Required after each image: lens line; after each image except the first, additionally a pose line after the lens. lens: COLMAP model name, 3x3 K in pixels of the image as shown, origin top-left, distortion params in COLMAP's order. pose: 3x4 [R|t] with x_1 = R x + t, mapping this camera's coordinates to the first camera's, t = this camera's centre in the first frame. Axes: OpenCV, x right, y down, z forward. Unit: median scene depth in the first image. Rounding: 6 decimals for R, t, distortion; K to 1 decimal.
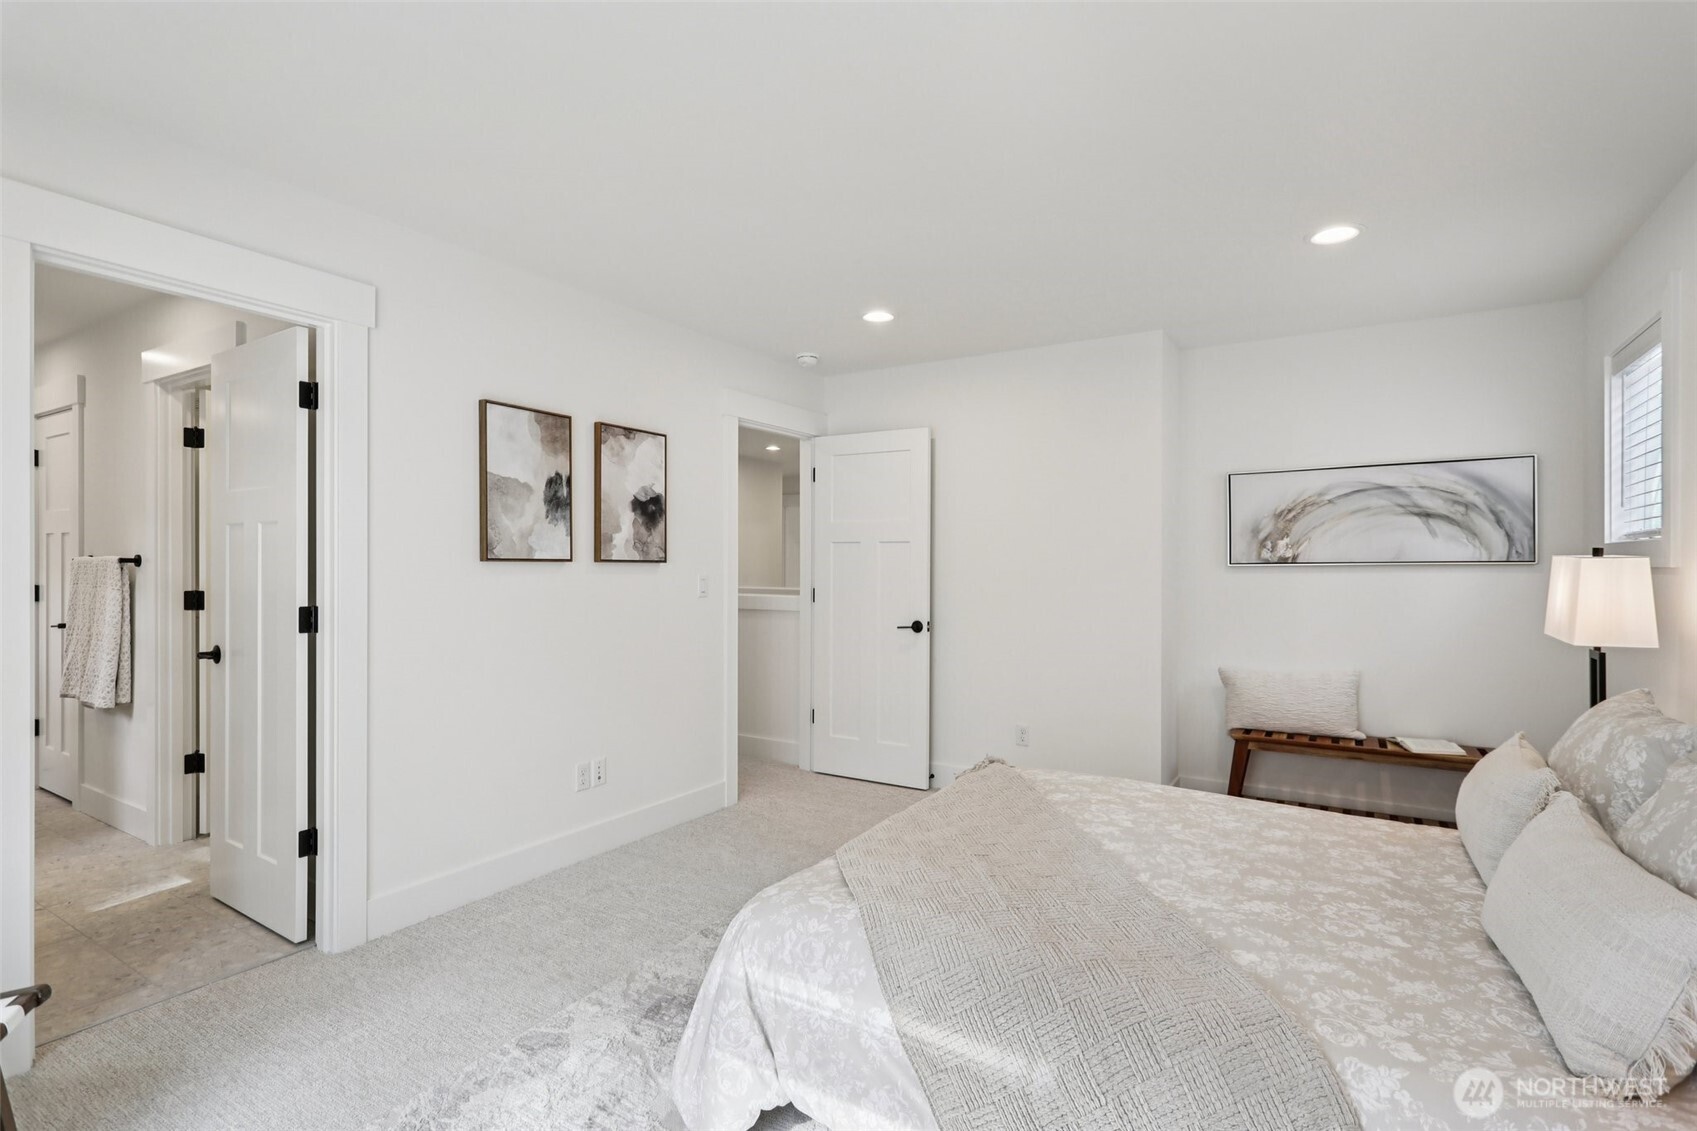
lens RADIAL K [[808.4, 0, 849.9], [0, 808.4, 565.1], [0, 0, 1]] dist [0.004564, 0.001342]
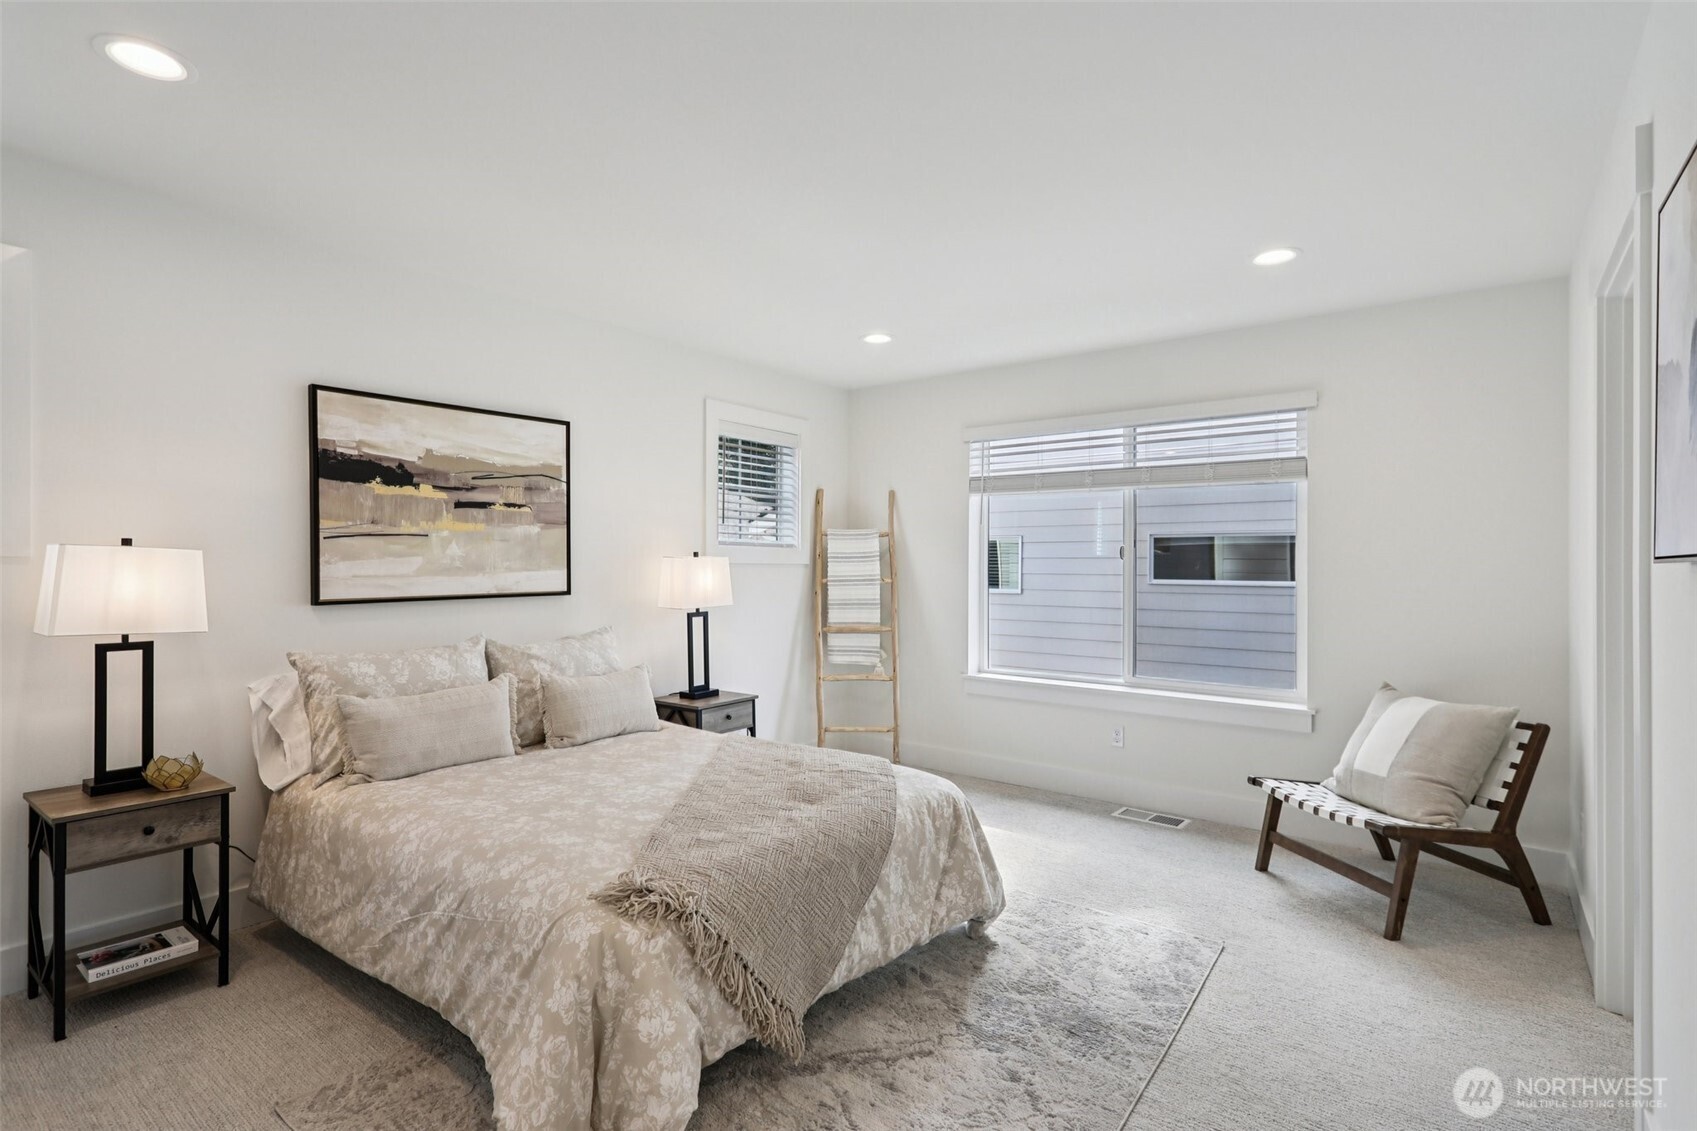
lens RADIAL K [[808.4, 0, 848.1], [0, 808.4, 563.2], [0, 0, 1]] dist [0.004564, 0.001342]
pose [[-0.992574, -0.001961, 0.121630, -0.074313], [-0.001990, 0.999998, -0.000119, 0.007578], [-0.121630, -0.000360, -0.992575, 2.003625]]
